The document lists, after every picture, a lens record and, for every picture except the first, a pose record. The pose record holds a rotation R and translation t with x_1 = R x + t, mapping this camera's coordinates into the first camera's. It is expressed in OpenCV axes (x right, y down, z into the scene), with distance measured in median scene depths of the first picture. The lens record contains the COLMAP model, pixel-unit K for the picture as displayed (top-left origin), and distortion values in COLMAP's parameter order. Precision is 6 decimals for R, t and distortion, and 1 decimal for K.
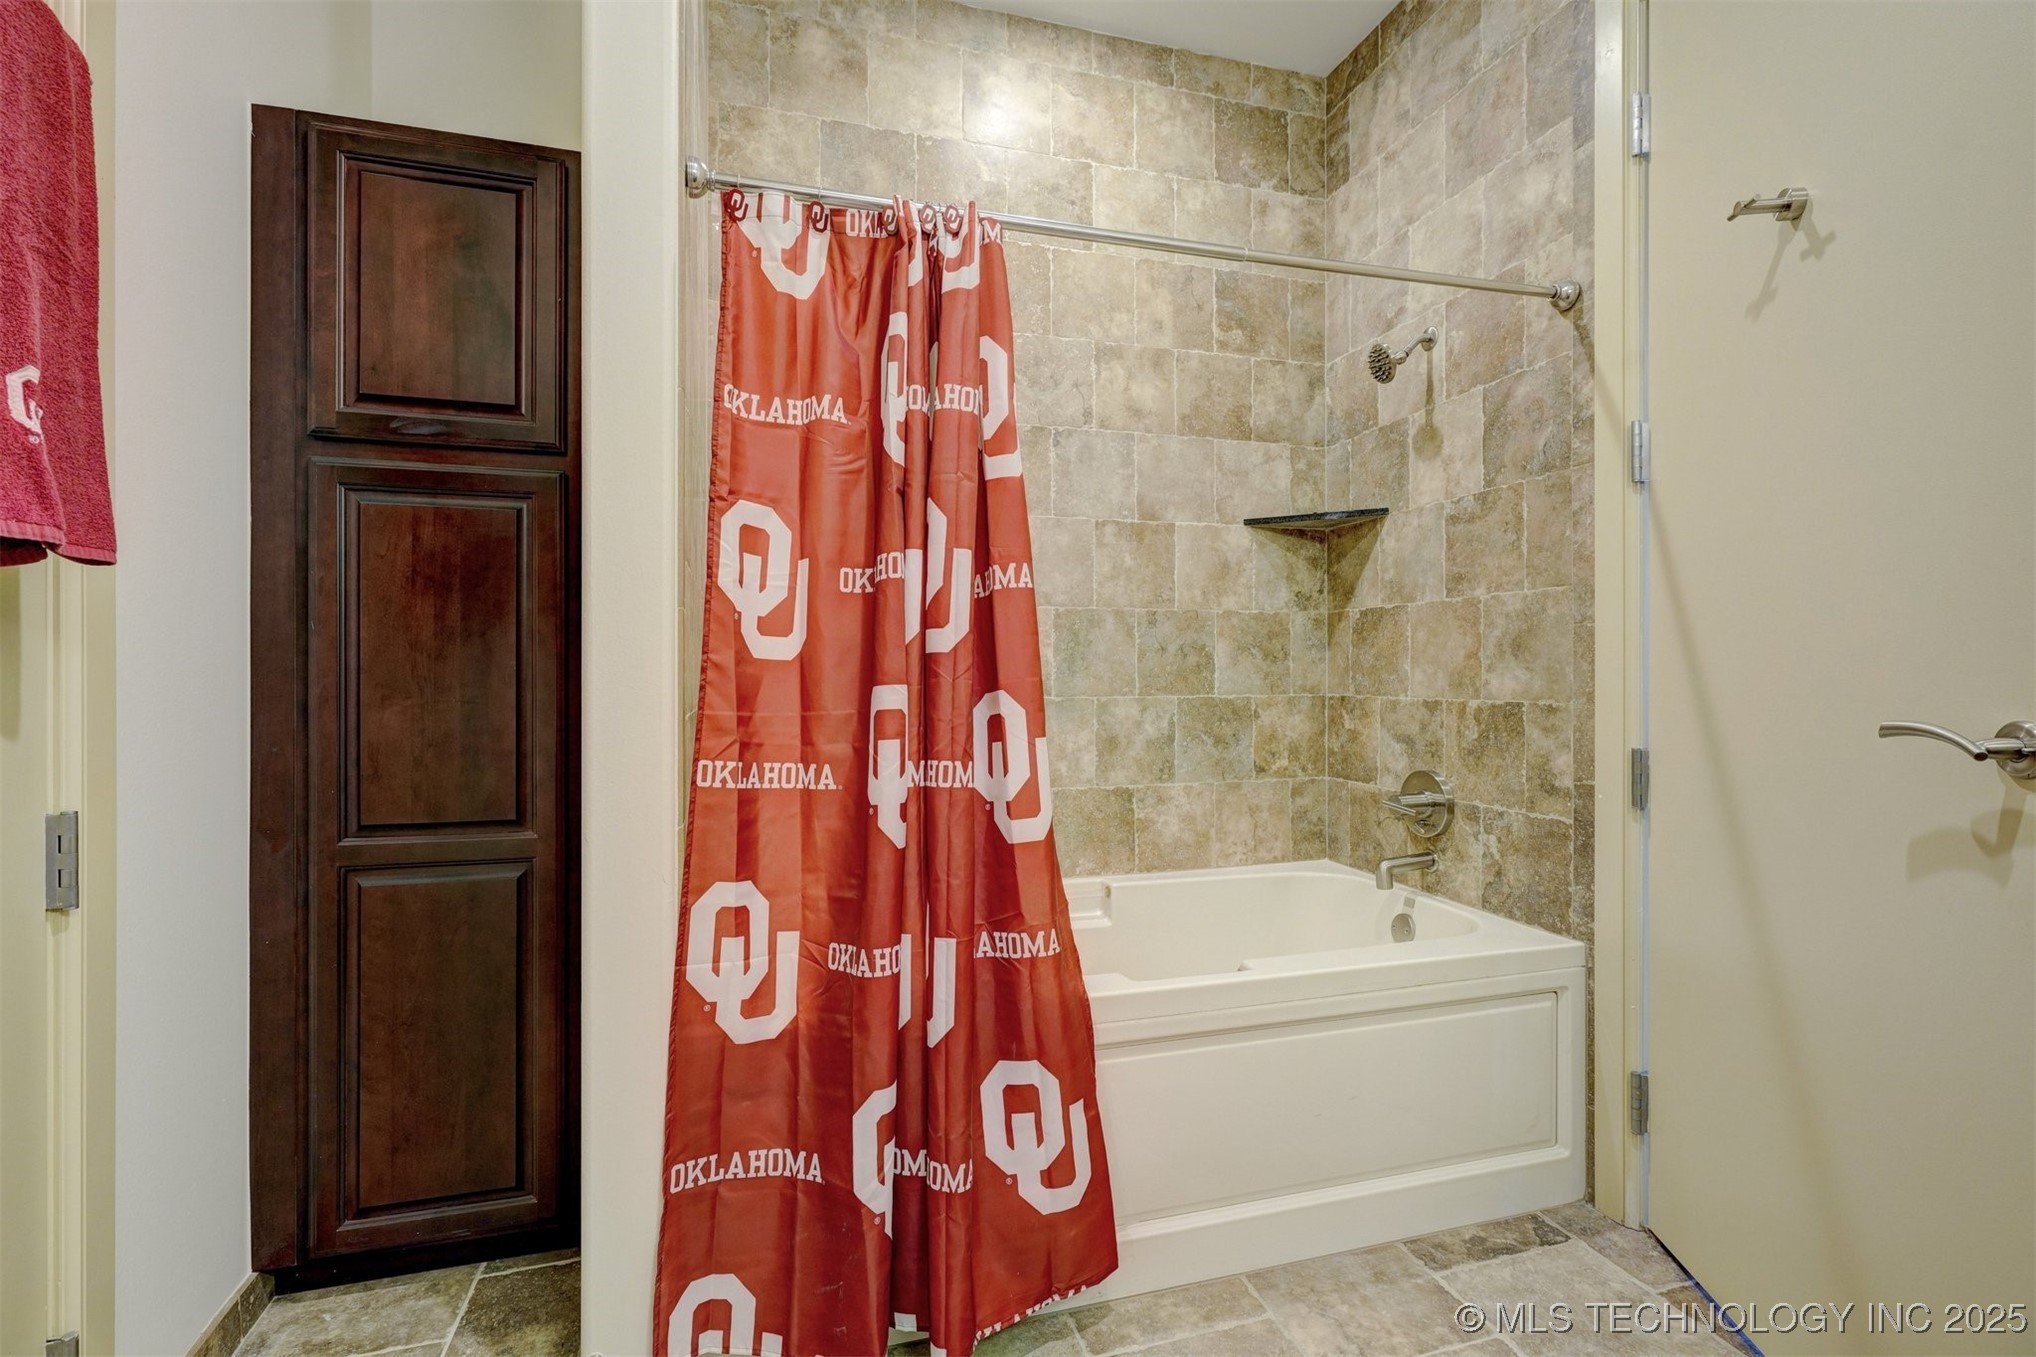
lens RADIAL K [[921.8, 0, 1017.6], [0, 921.8, 670.2], [0, 0, 1]] dist [-0.005753, 0.002441]
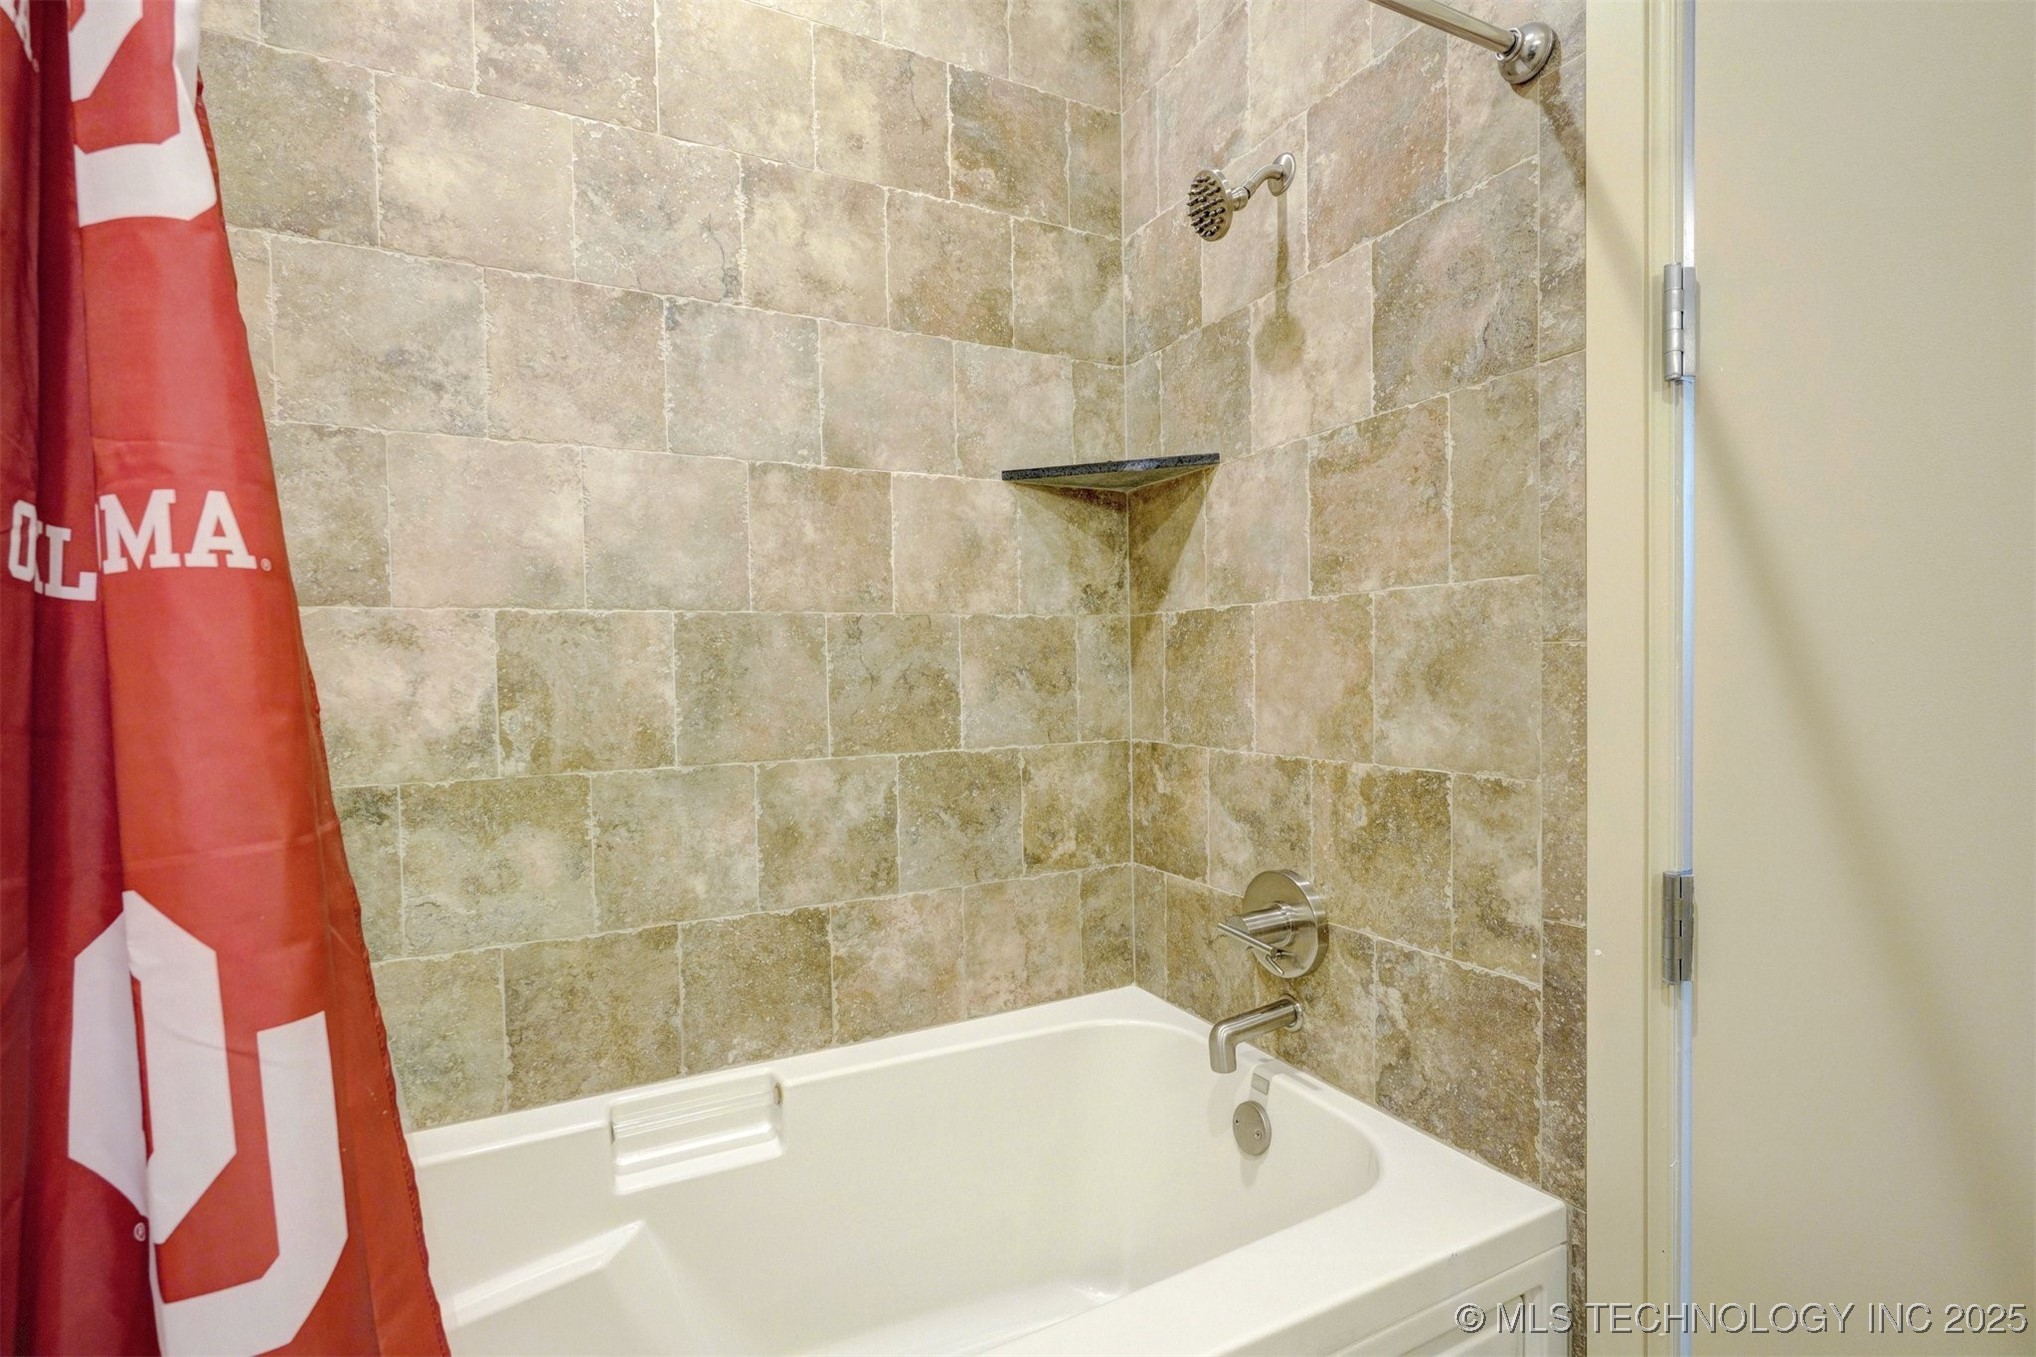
lens RADIAL K [[921.8, 0, 1015.7], [0, 921.8, 677.3], [0, 0, 1]] dist [-0.005753, 0.002441]
pose [[0.981218, -0.017109, 0.192144, 0.136036], [0.014603, 0.999789, 0.014450, -0.031764], [-0.192351, -0.011373, 0.981260, 0.389449]]
